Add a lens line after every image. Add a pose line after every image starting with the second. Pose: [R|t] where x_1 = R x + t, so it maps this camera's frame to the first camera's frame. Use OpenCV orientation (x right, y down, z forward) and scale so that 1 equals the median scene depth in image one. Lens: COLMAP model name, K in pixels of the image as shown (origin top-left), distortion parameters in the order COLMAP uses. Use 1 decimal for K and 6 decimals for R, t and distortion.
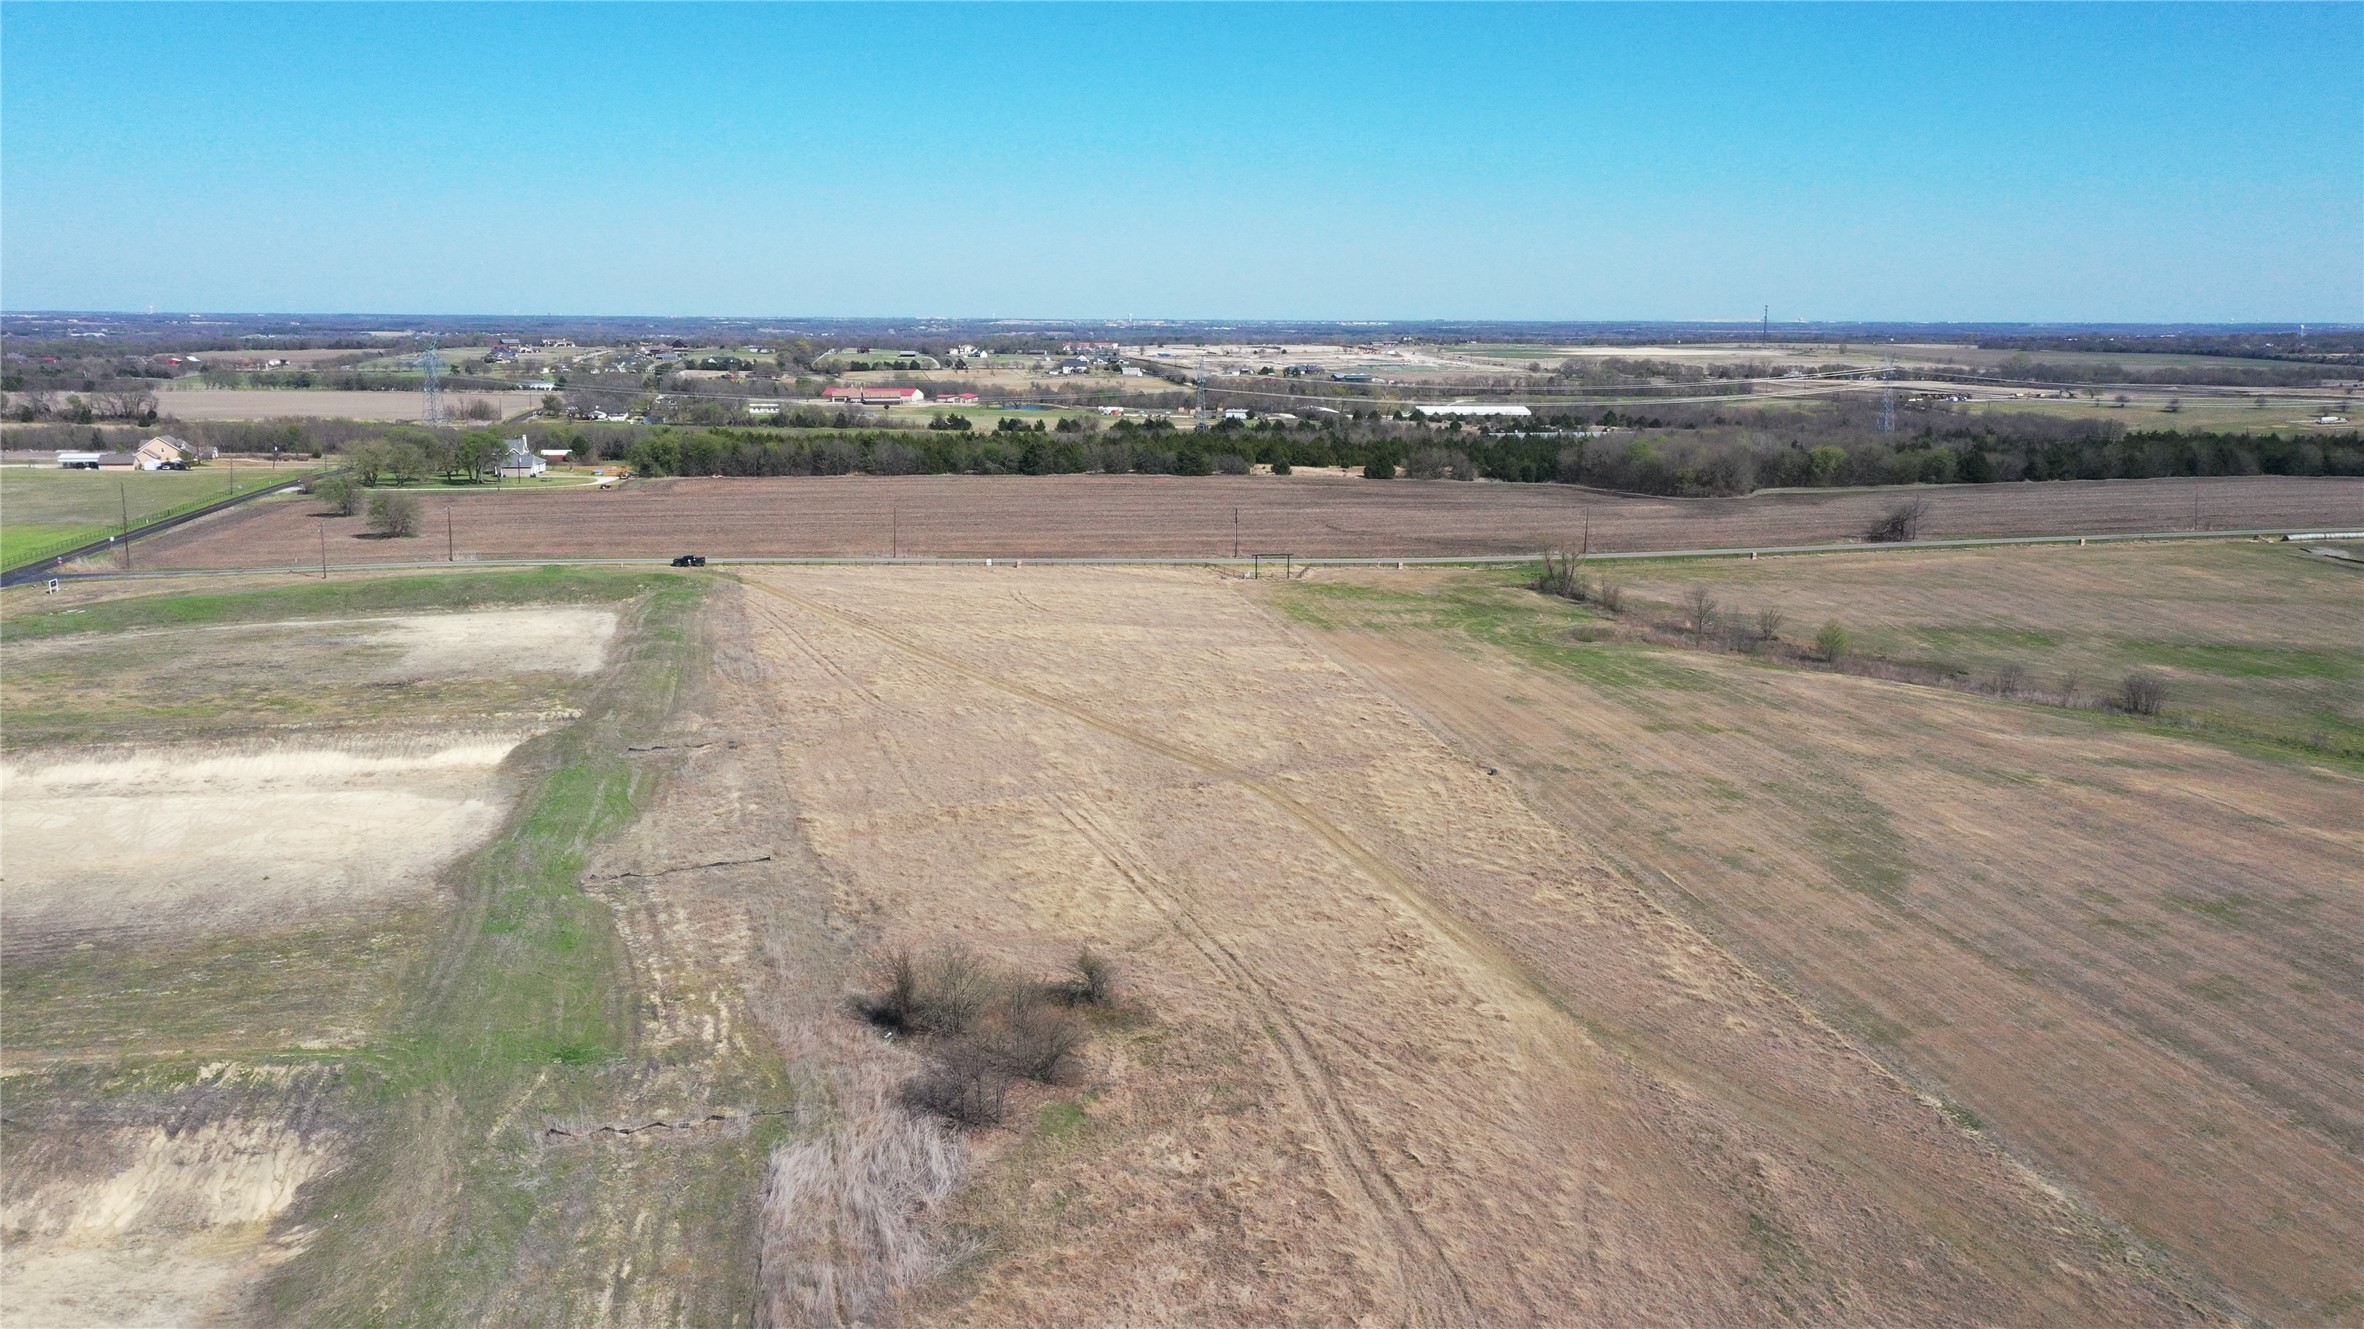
lens RADIAL K [[1881.3, 0, 1194.4], [0, 1881.3, 667.9], [0, 0, 1]] dist [0.010440, 0.001474]
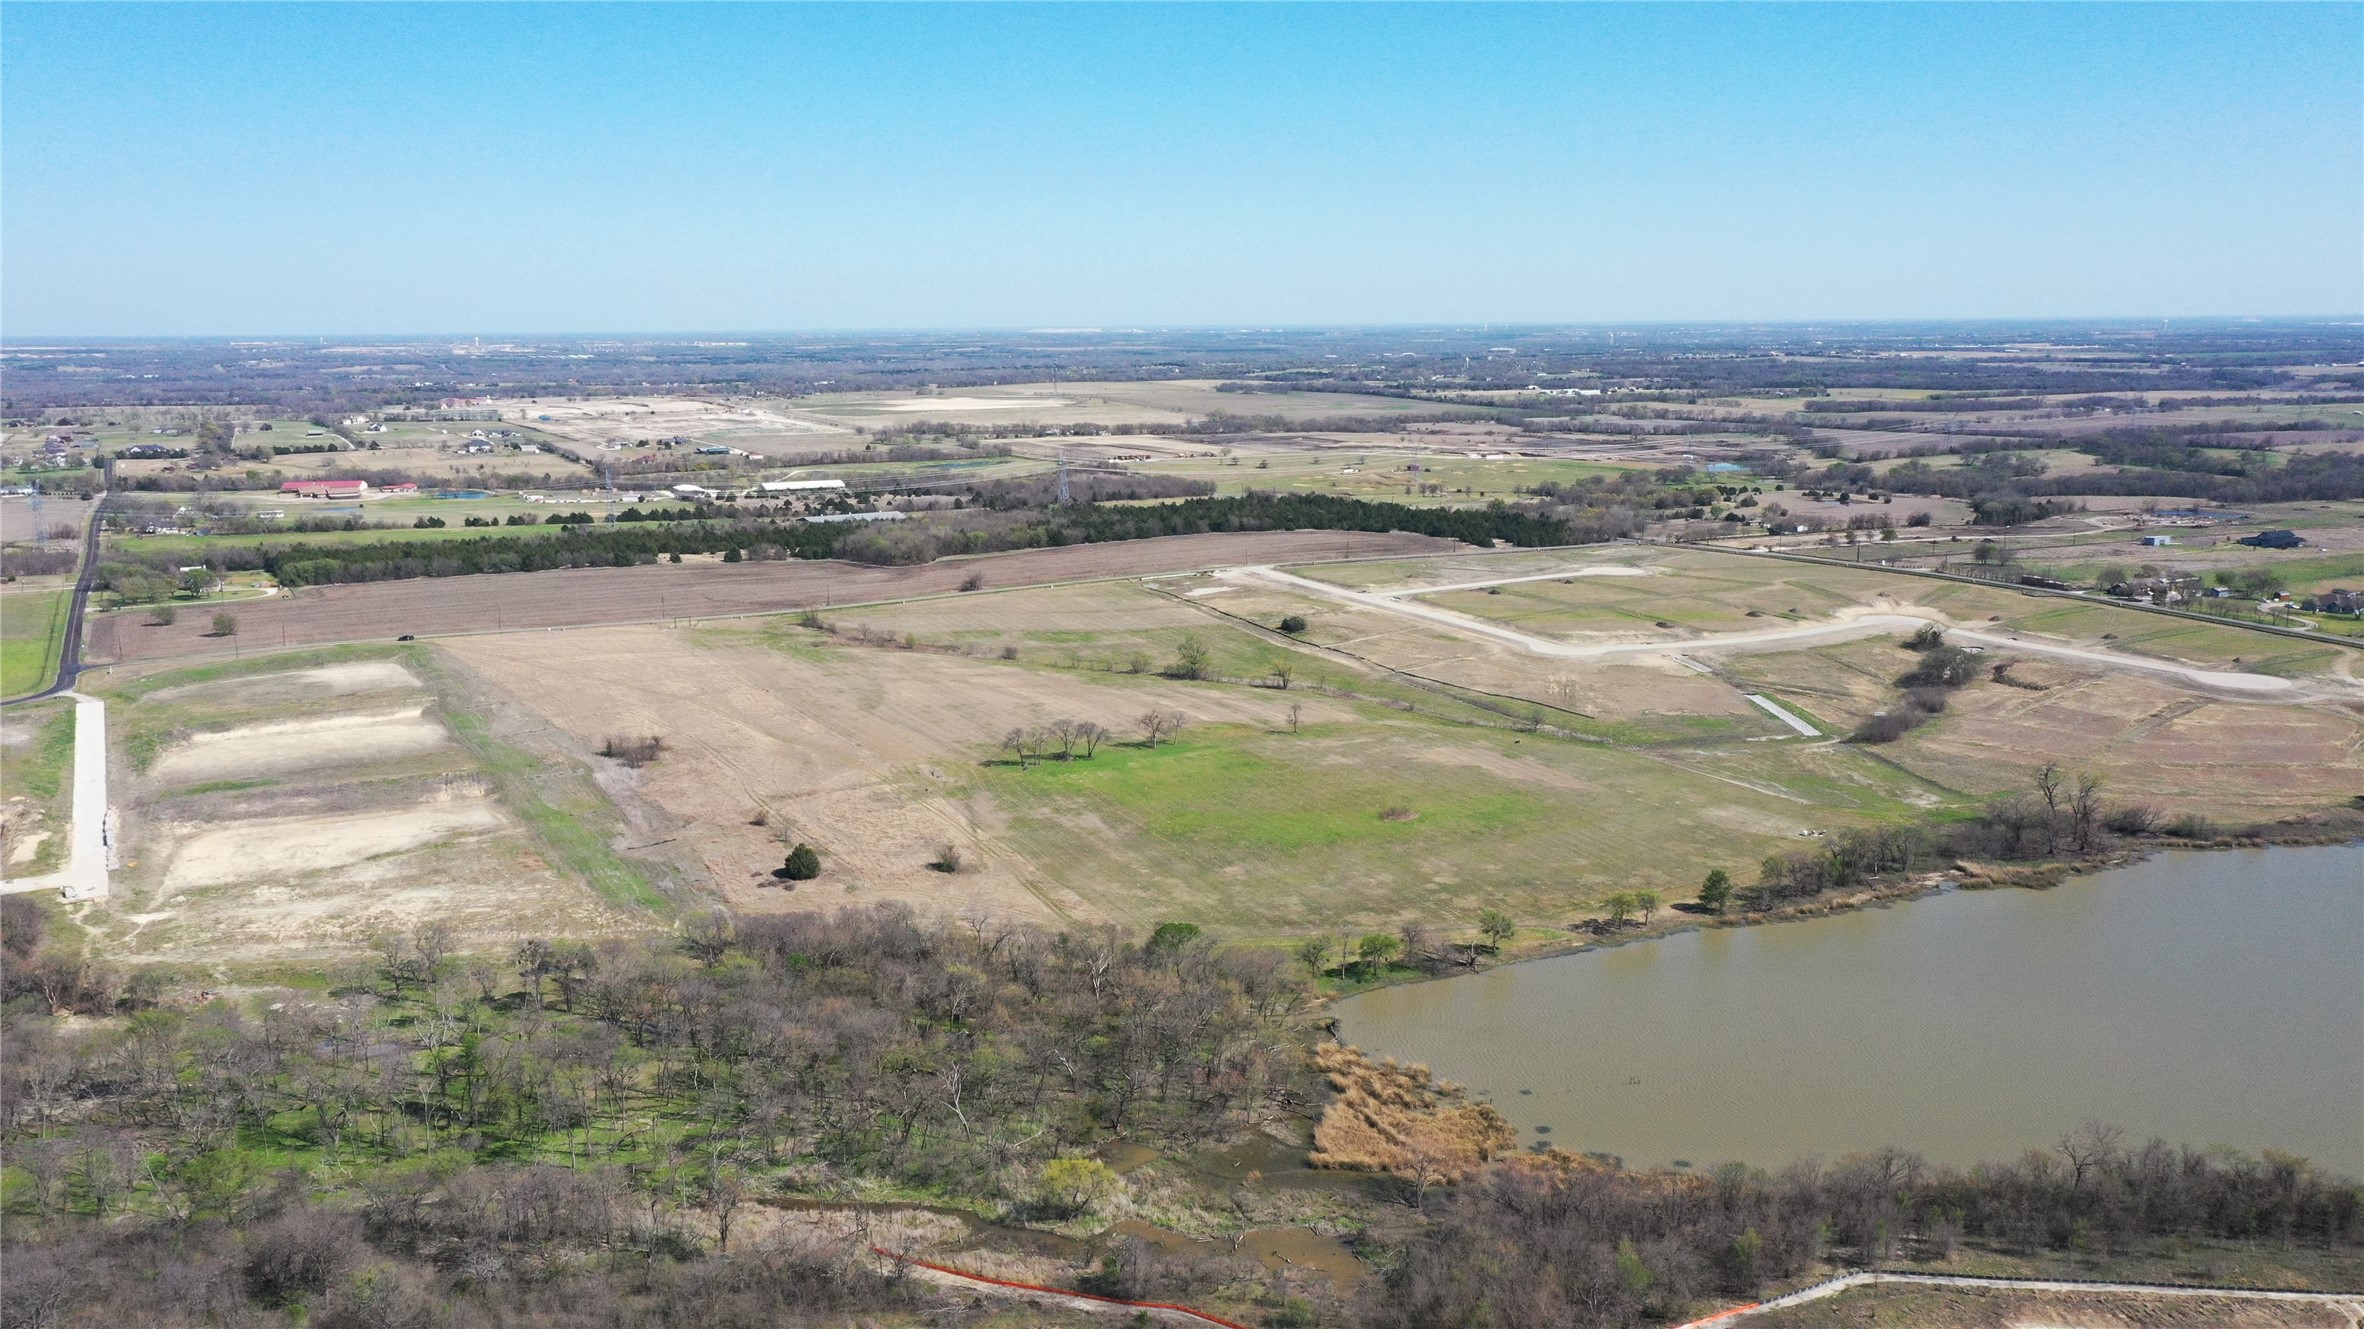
lens RADIAL K [[1849.1, 0, 1213.1], [0, 1849.1, 666.9], [0, 0, 1]] dist [0.010398, 0.004839]
pose [[0.941520, -0.073423, 0.328861, -0.099425], [0.073673, 0.997214, 0.011722, 0.021251], [-0.328805, 0.013192, 0.944306, -1.392980]]
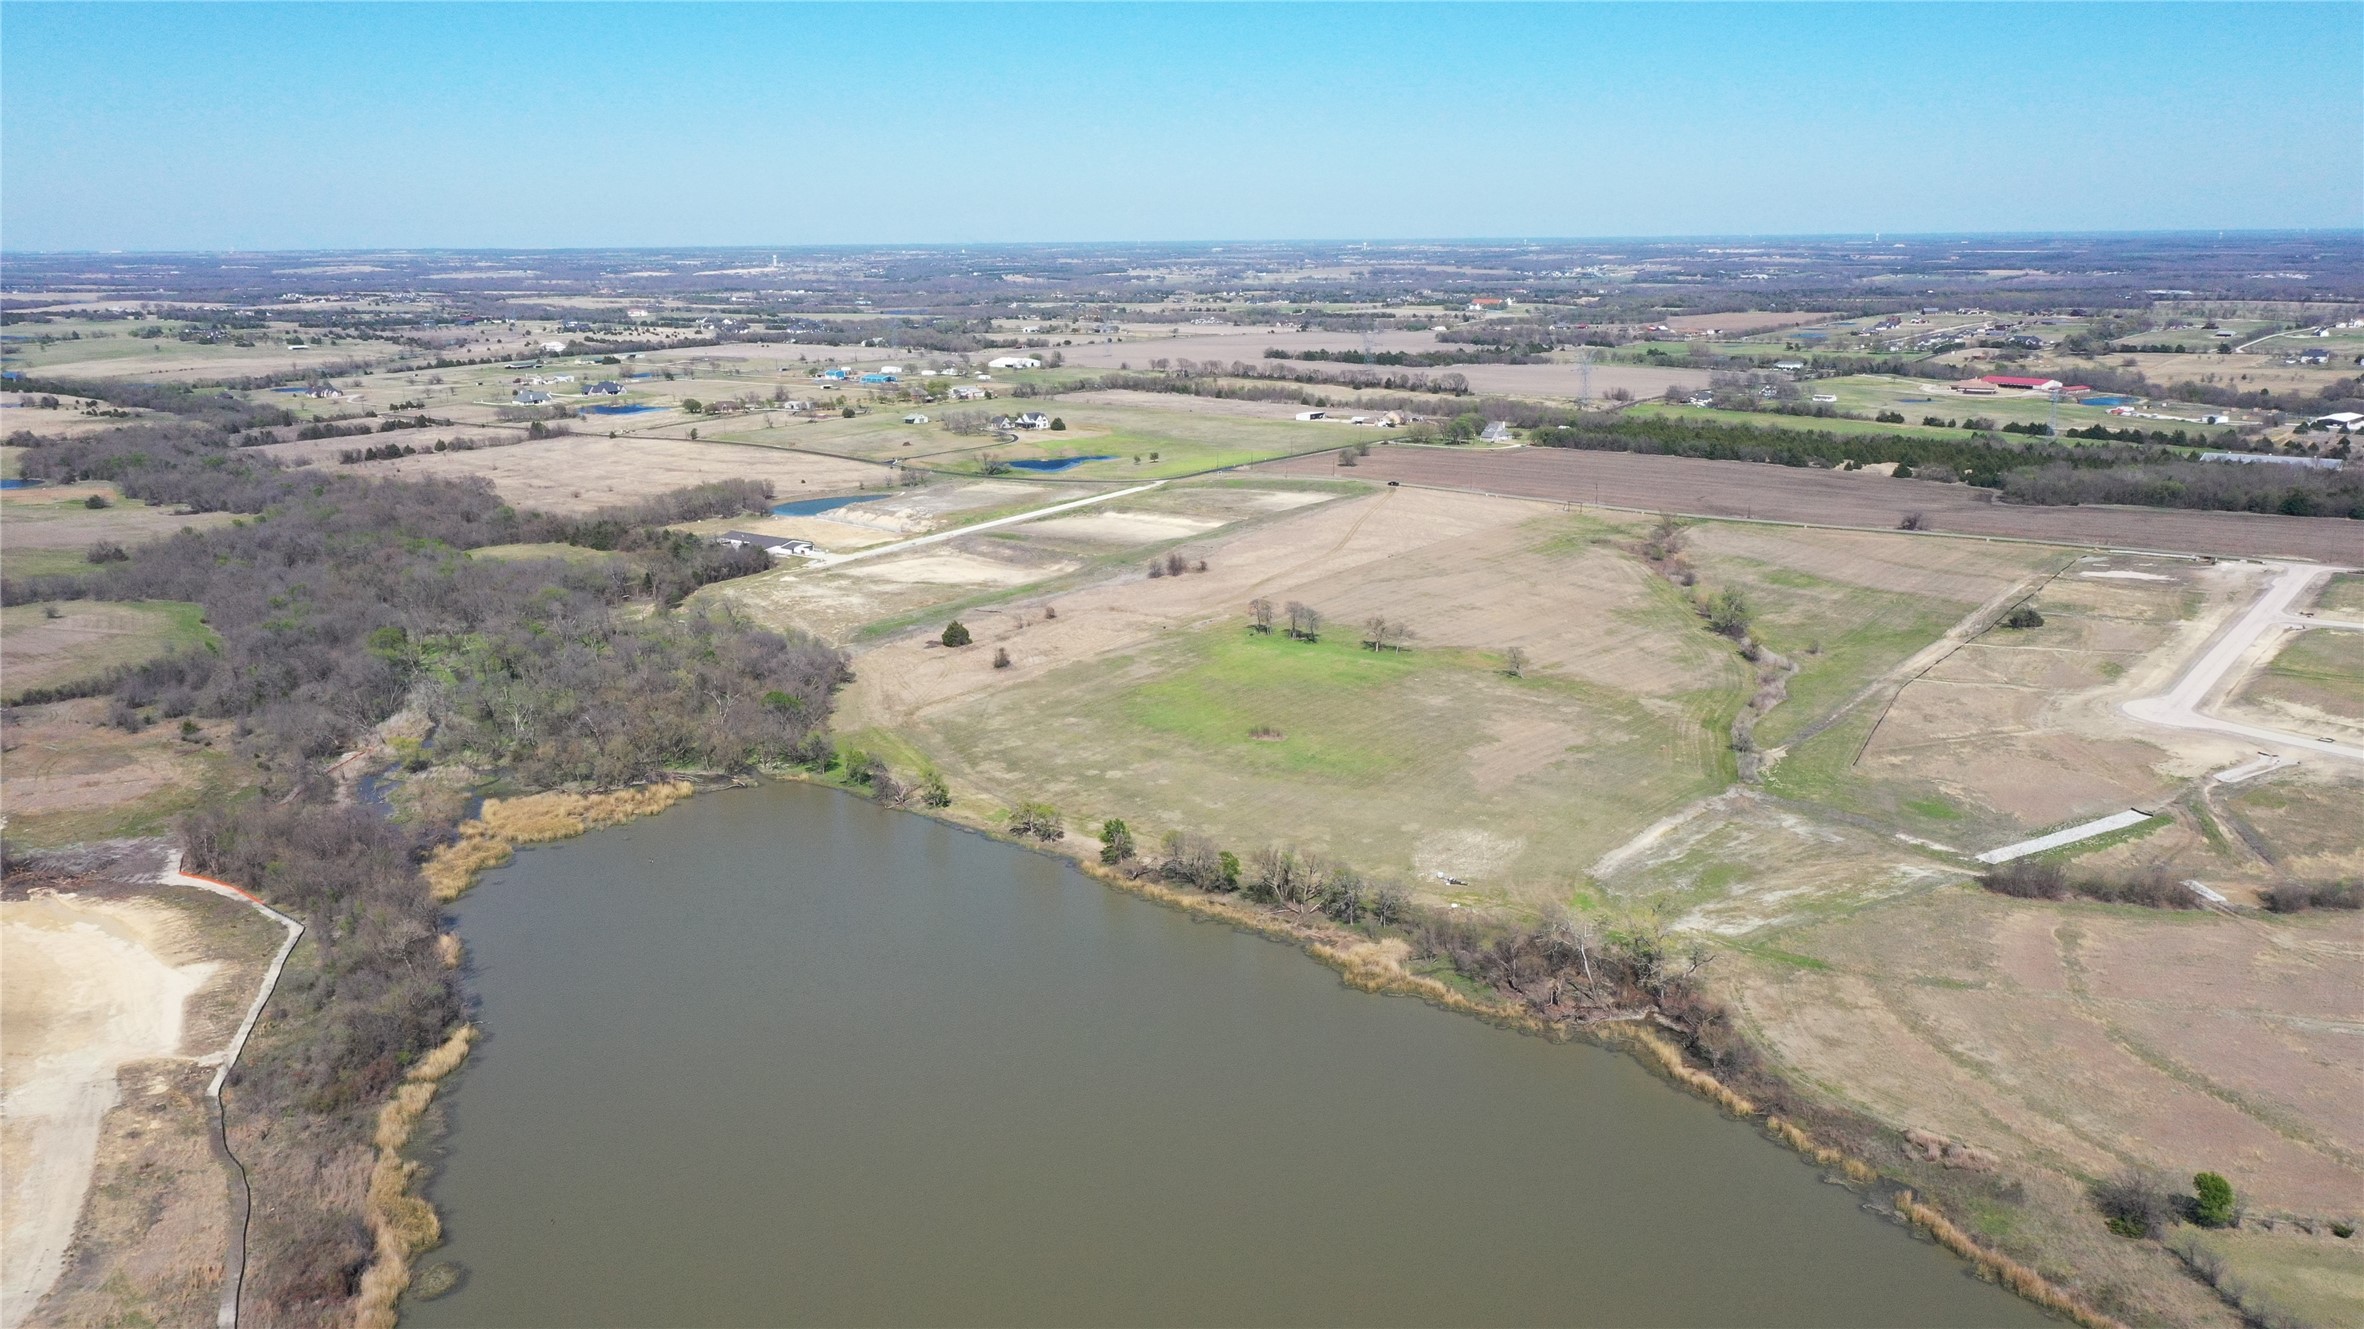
lens RADIAL K [[1881.3, 0, 1194.4], [0, 1881.3, 667.9], [0, 0, 1]] dist [0.010440, 0.001474]
pose [[0.654080, 0.160905, -0.739114, 1.677929], [-0.128105, 0.986562, 0.101409, -0.034028], [0.745499, 0.028355, 0.665903, -1.078820]]
